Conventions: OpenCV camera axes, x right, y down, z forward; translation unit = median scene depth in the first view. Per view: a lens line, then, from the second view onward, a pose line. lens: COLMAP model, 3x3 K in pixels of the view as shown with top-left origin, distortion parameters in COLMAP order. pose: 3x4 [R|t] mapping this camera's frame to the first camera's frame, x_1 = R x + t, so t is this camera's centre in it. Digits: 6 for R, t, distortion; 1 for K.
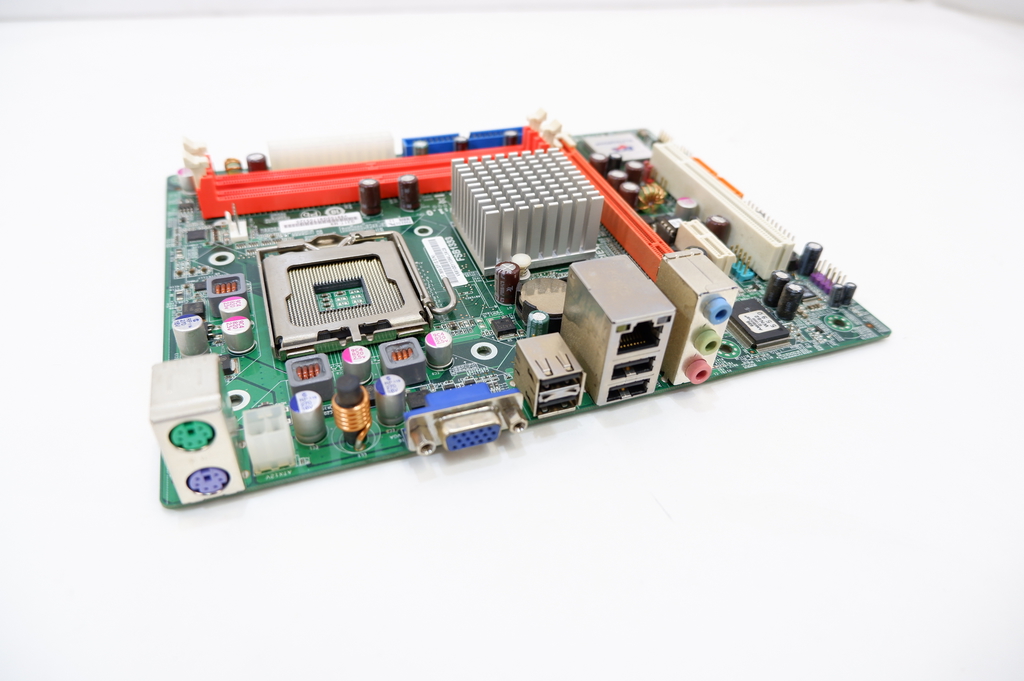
lens RADIAL K [[648.8, 0, 498.0], [0, 648.8, 339.0], [0, 0, 1]] dist [0.006464, 0.001951]
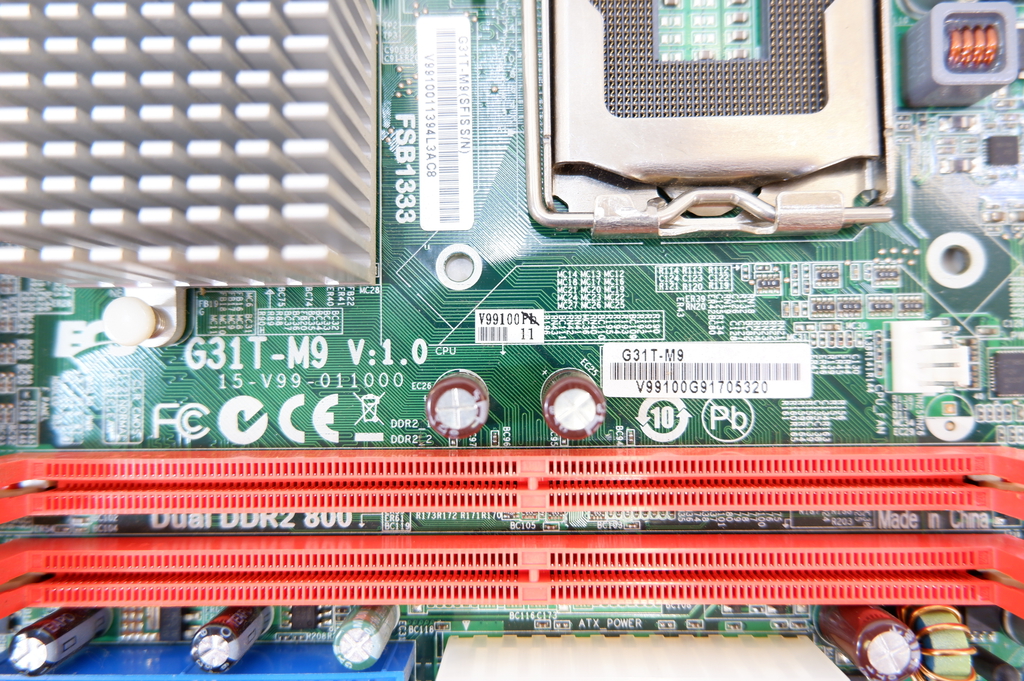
lens RADIAL K [[657.9, 0, 512.0], [0, 657.9, 340.5], [0, 0, 1]] dist [0.006210, 0.002297]
pose [[-0.942946, -0.331670, -0.029105, -0.172677], [0.190131, -0.608178, 0.770694, -0.571674], [-0.273317, 0.721189, 0.636540, 0.902663]]
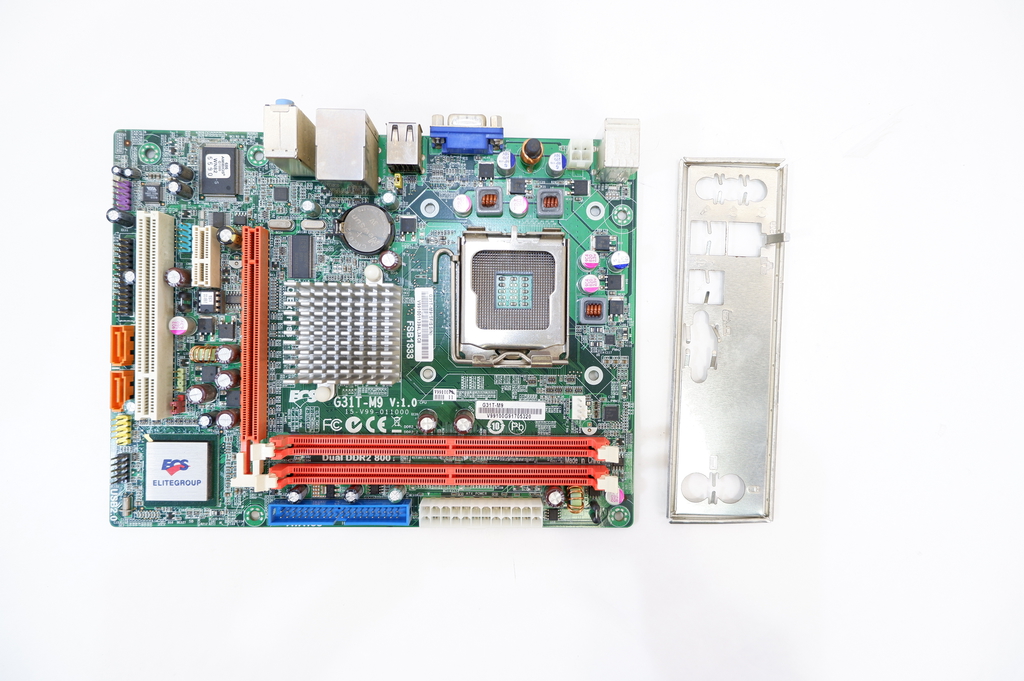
lens RADIAL K [[657.9, 0, 512.0], [0, 657.9, 340.5], [0, 0, 1]] dist [0.006210, 0.002297]
pose [[-0.932662, -0.348863, -0.091851, -0.146743], [0.168694, -0.646815, 0.743756, -1.123617], [-0.318879, 0.678178, 0.662111, 0.173271]]
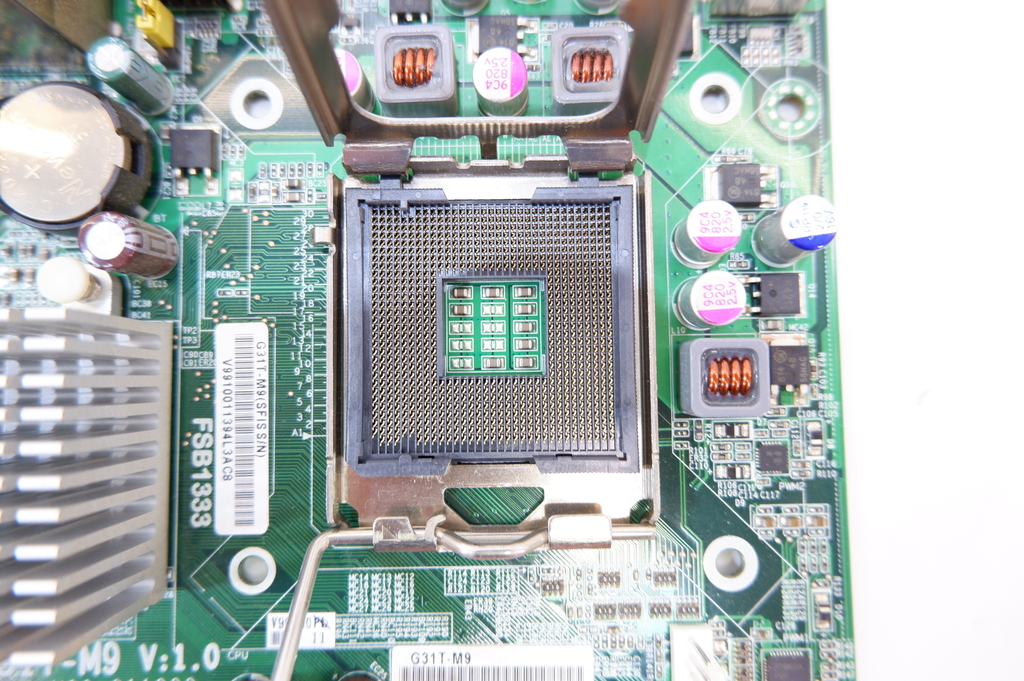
lens RADIAL K [[657.9, 0, 512.0], [0, 657.9, 340.5], [0, 0, 1]] dist [0.006210, 0.002297]
pose [[-0.942526, -0.331246, -0.043835, -0.233399], [0.168607, -0.584760, 0.793490, -0.439011], [-0.288473, 0.740494, 0.607002, 0.708836]]
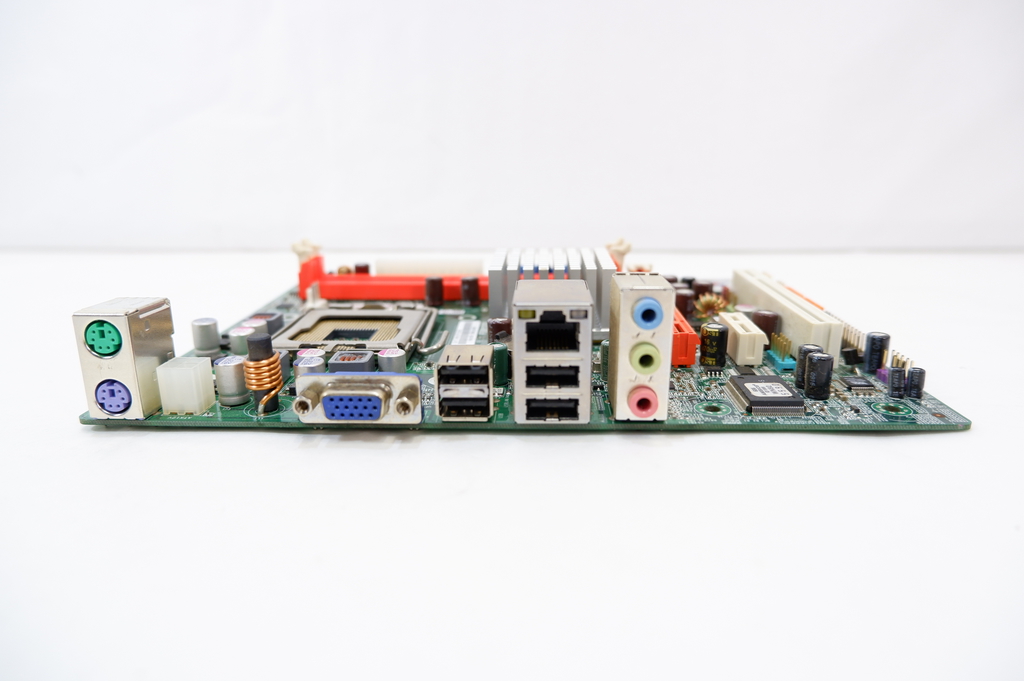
lens RADIAL K [[657.9, 0, 512.0], [0, 657.9, 340.5], [0, 0, 1]] dist [0.006210, 0.002297]
pose [[0.922748, 0.050136, -0.382129, 0.413719], [-0.203711, 0.905127, -0.373158, 0.286996], [0.327167, 0.422175, 0.845417, 0.172526]]
